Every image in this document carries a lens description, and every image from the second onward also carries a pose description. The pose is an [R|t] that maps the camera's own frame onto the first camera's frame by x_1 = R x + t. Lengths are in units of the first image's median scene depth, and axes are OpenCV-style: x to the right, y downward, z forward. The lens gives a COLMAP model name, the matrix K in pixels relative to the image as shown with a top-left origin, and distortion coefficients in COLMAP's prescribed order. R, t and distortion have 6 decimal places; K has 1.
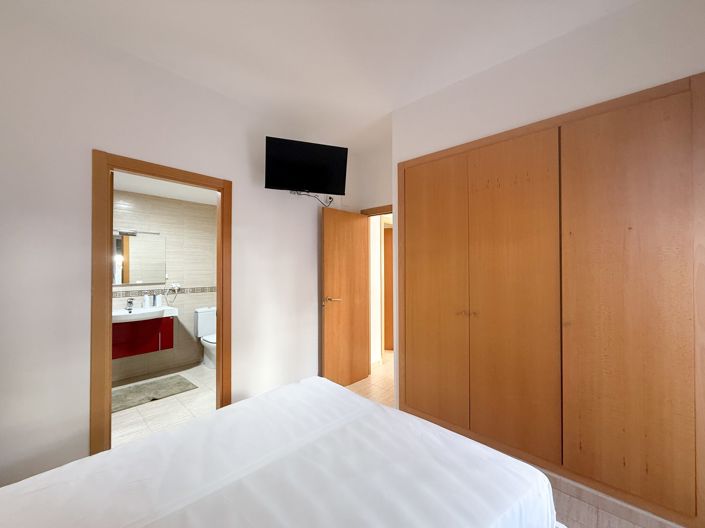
lens RADIAL K [[279.1, 0, 350.3], [0, 279.1, 263.9], [0, 0, 1]] dist [-0.001927, -0.000659]
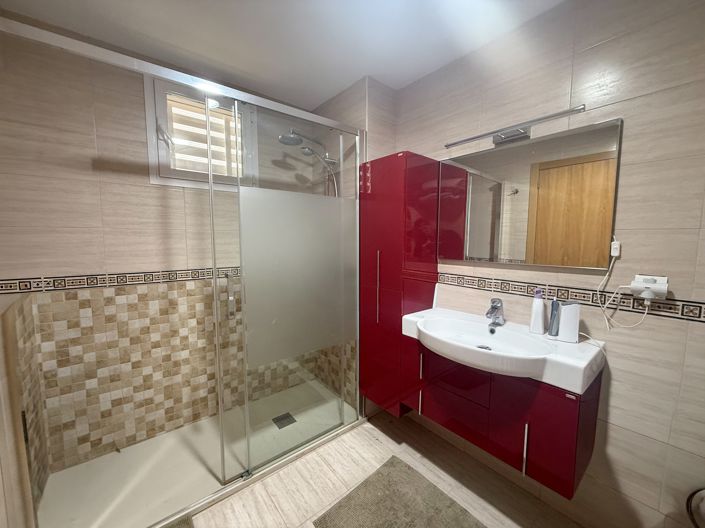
lens RADIAL K [[279.1, 0, 353.4], [0, 279.1, 265.8], [0, 0, 1]] dist [-0.001927, -0.000659]
pose [[-0.135918, 0.101397, -0.985518, -0.334960], [0.014433, 0.994846, 0.100367, 0.028992], [0.990615, -0.000582, -0.136681, 0.790168]]
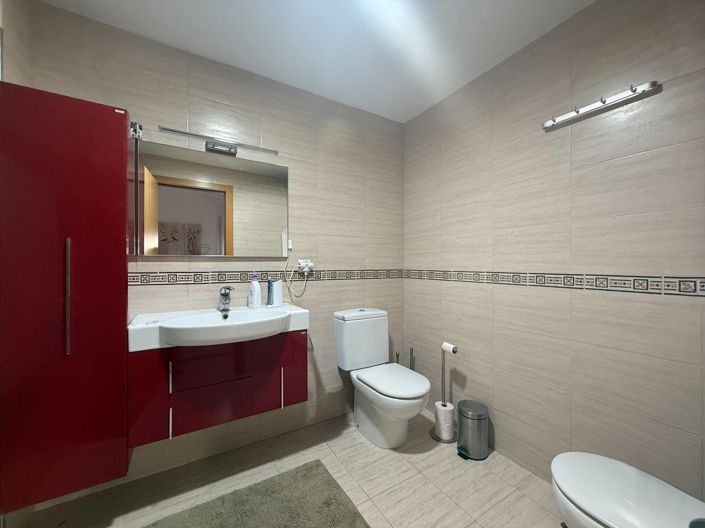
lens RADIAL K [[279.1, 0, 353.6], [0, 279.1, 264.4], [0, 0, 1]] dist [-0.001927, -0.000659]
pose [[0.961554, 0.009477, -0.274454, -0.427760], [-0.003615, 0.999755, 0.021854, 0.070820], [0.274594, -0.020022, 0.961352, 0.572864]]
